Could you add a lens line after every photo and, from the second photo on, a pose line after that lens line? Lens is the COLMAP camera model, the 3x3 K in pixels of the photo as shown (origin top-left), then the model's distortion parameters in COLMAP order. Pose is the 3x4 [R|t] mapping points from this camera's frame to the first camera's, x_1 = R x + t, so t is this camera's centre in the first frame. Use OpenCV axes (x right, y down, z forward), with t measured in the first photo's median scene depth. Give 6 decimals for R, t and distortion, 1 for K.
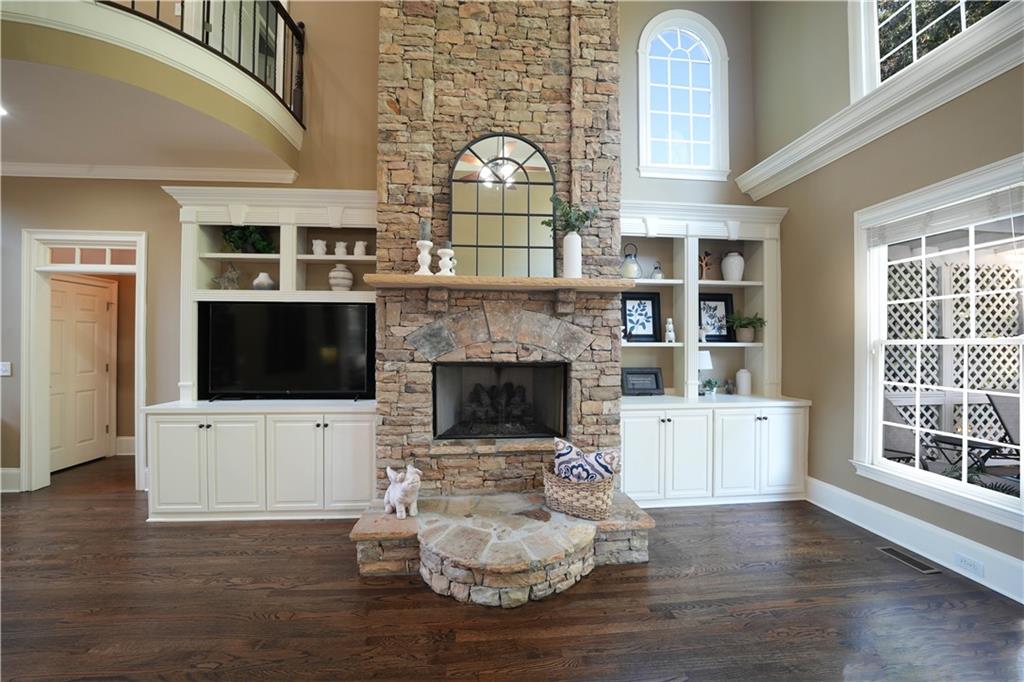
lens RADIAL K [[351.7, 0, 512.0], [0, 351.7, 341.0], [0, 0, 1]] dist [-0.010043, 0.000117]
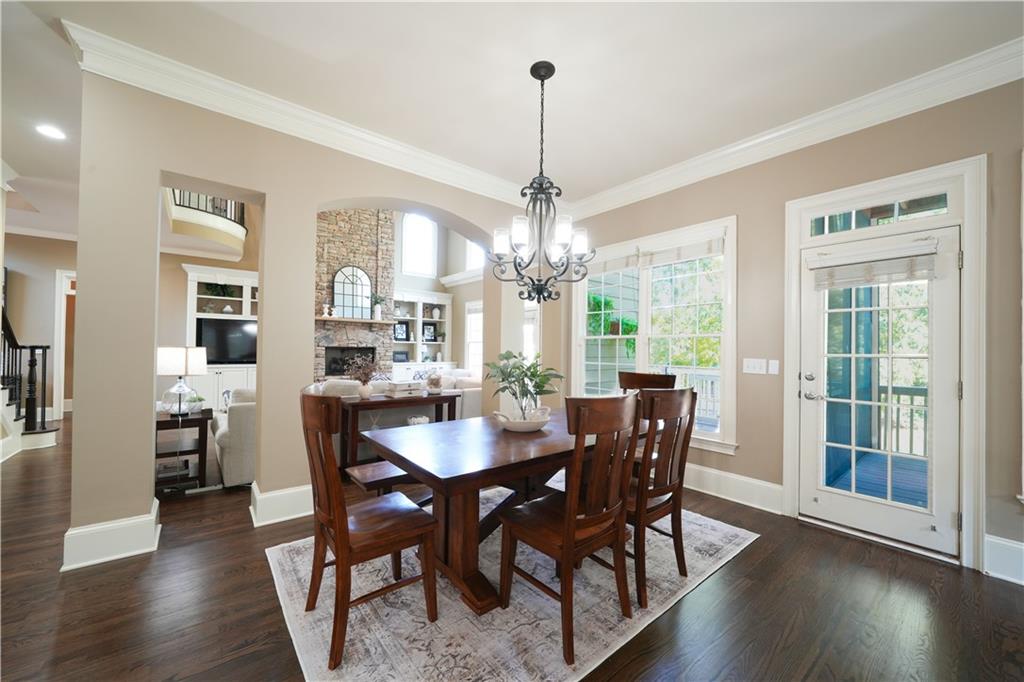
lens RADIAL K [[395.5, 0, 512.0], [0, 395.5, 341.0], [0, 0, 1]] dist [-0.002232, -0.000066]
pose [[0.828509, 0.019542, 0.559635, -0.644405], [-0.018157, 0.999803, -0.008033, 0.011548], [-0.559682, -0.003505, 0.828700, -2.065872]]
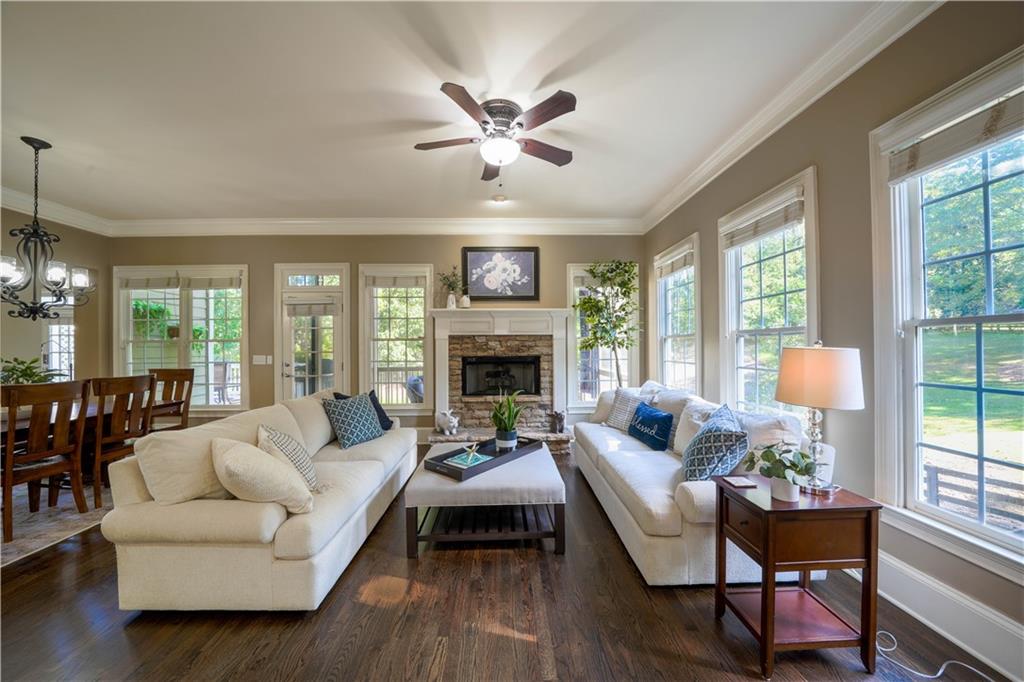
lens RADIAL K [[351.7, 0, 512.0], [0, 351.7, 341.0], [0, 0, 1]] dist [-0.010043, 0.000117]
pose [[0.056011, 0.003181, 0.998425, -2.648625], [0.005799, 0.999977, -0.003511, -0.086461], [-0.998413, 0.005986, 0.055991, -5.935705]]
